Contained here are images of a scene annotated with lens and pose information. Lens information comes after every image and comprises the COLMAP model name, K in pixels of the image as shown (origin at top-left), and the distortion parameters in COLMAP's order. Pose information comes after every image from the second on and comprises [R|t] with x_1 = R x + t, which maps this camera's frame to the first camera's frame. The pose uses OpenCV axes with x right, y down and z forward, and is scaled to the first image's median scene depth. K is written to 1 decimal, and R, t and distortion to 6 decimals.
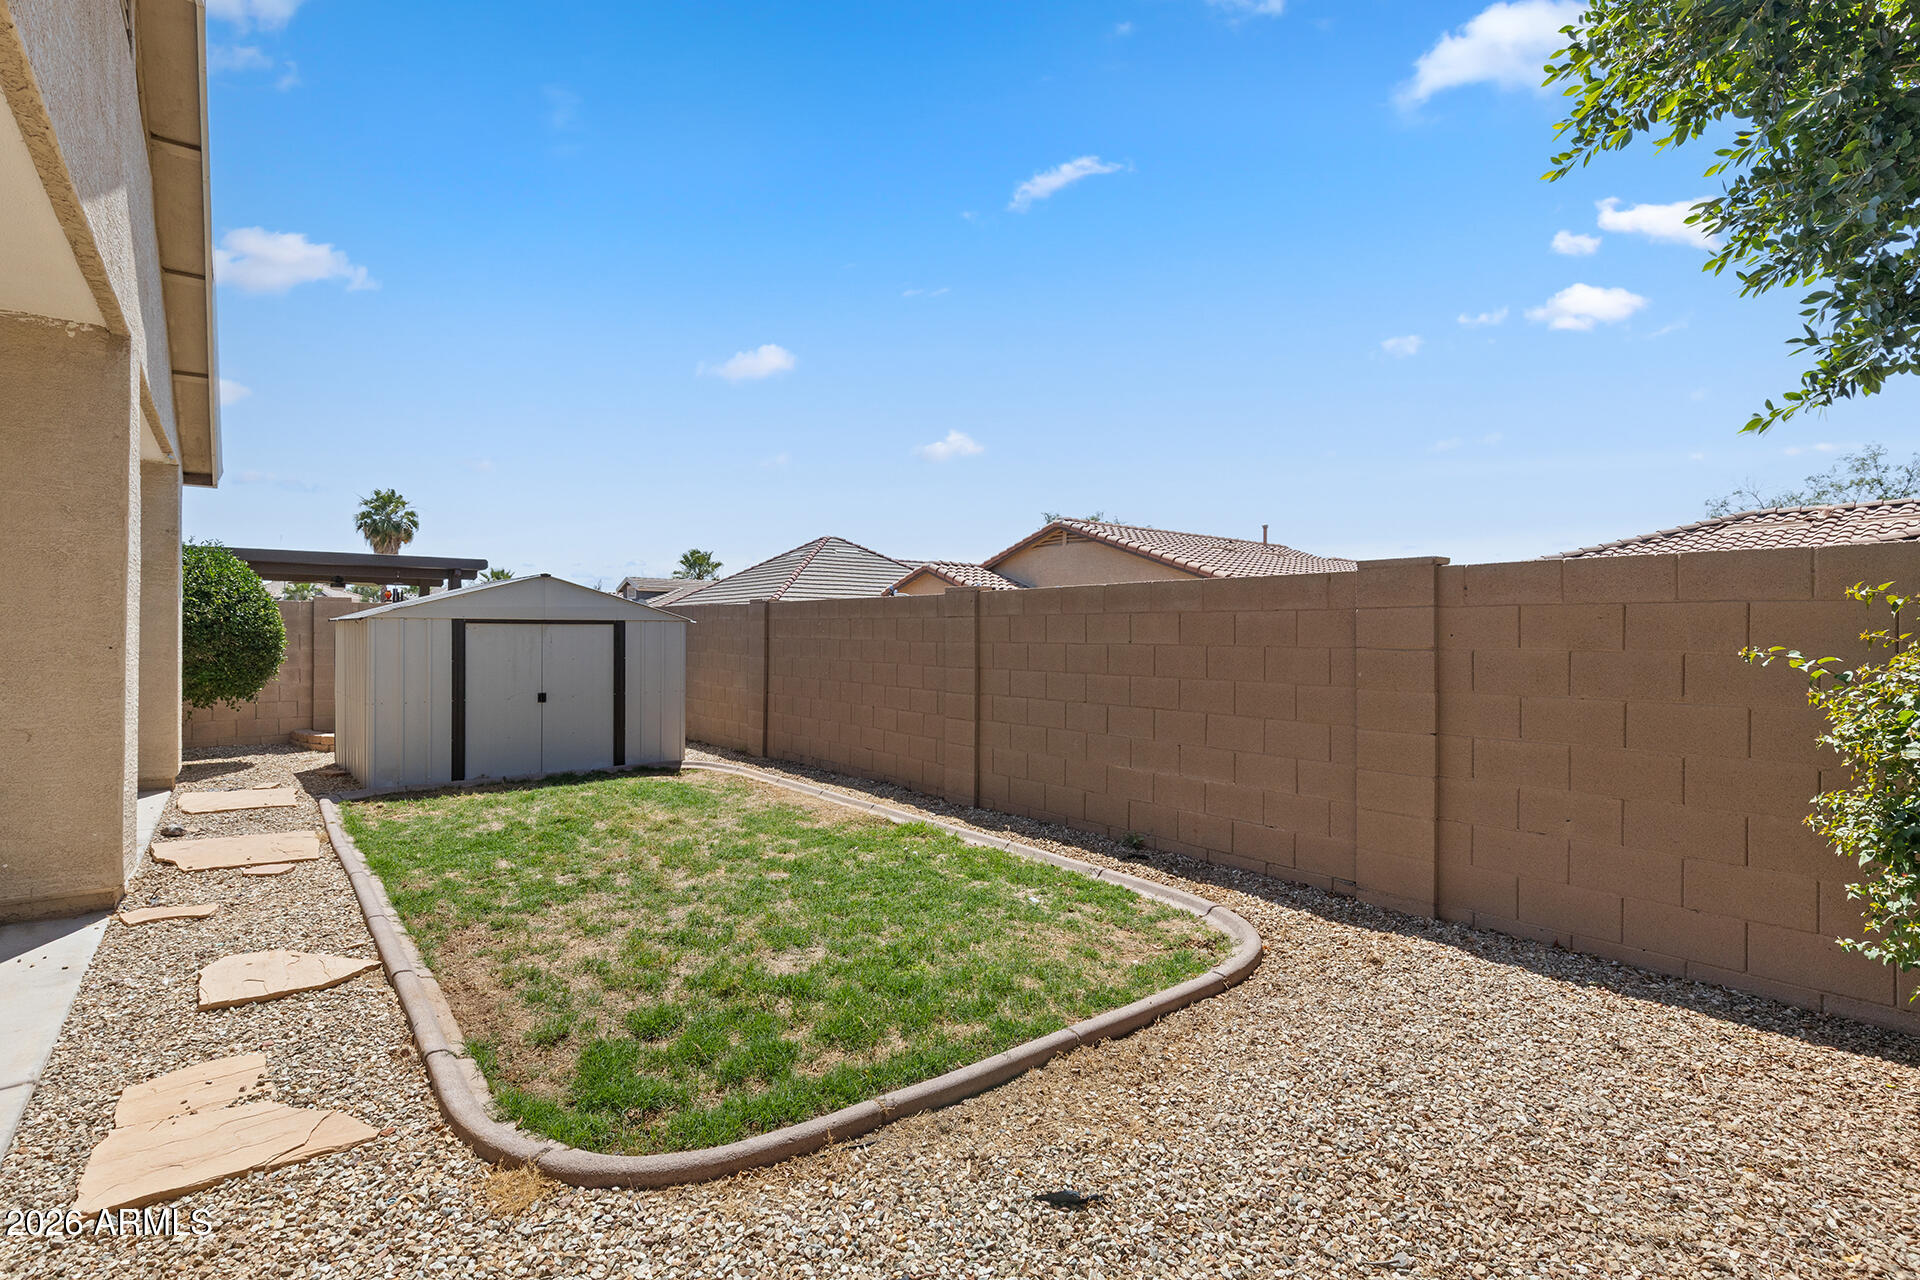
lens RADIAL K [[886.9, 0, 956.0], [0, 886.9, 632.6], [0, 0, 1]] dist [0.002510, 0.000052]
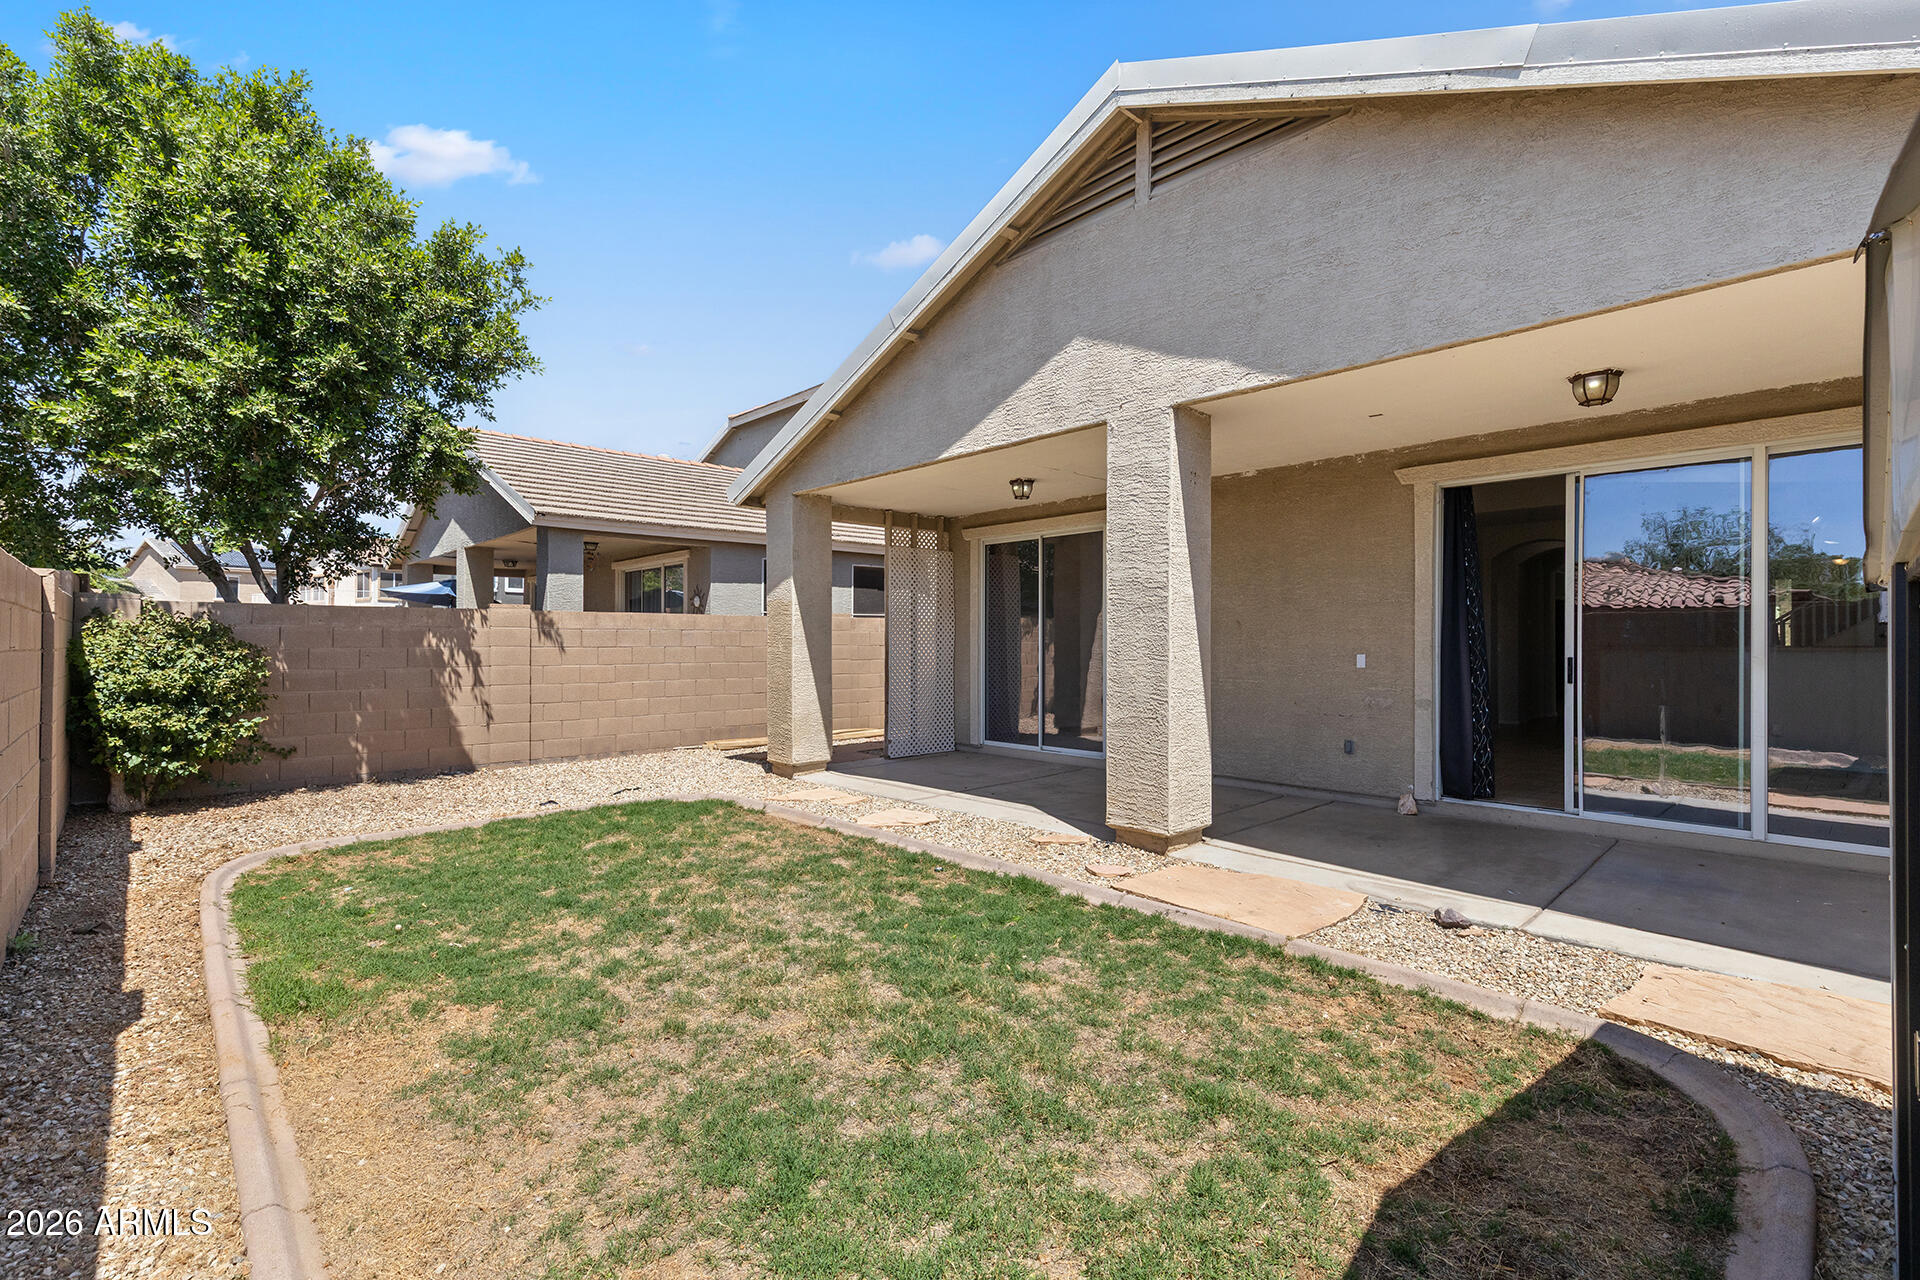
lens RADIAL K [[858.4, 0, 963.5], [0, 858.4, 622.7], [0, 0, 1]] dist [0.007548, -0.000234]
pose [[-0.996302, -0.005046, -0.085775, -0.524620], [-0.002891, 0.999678, -0.025228, 0.008174], [0.085874, -0.024886, -0.995995, 1.992271]]
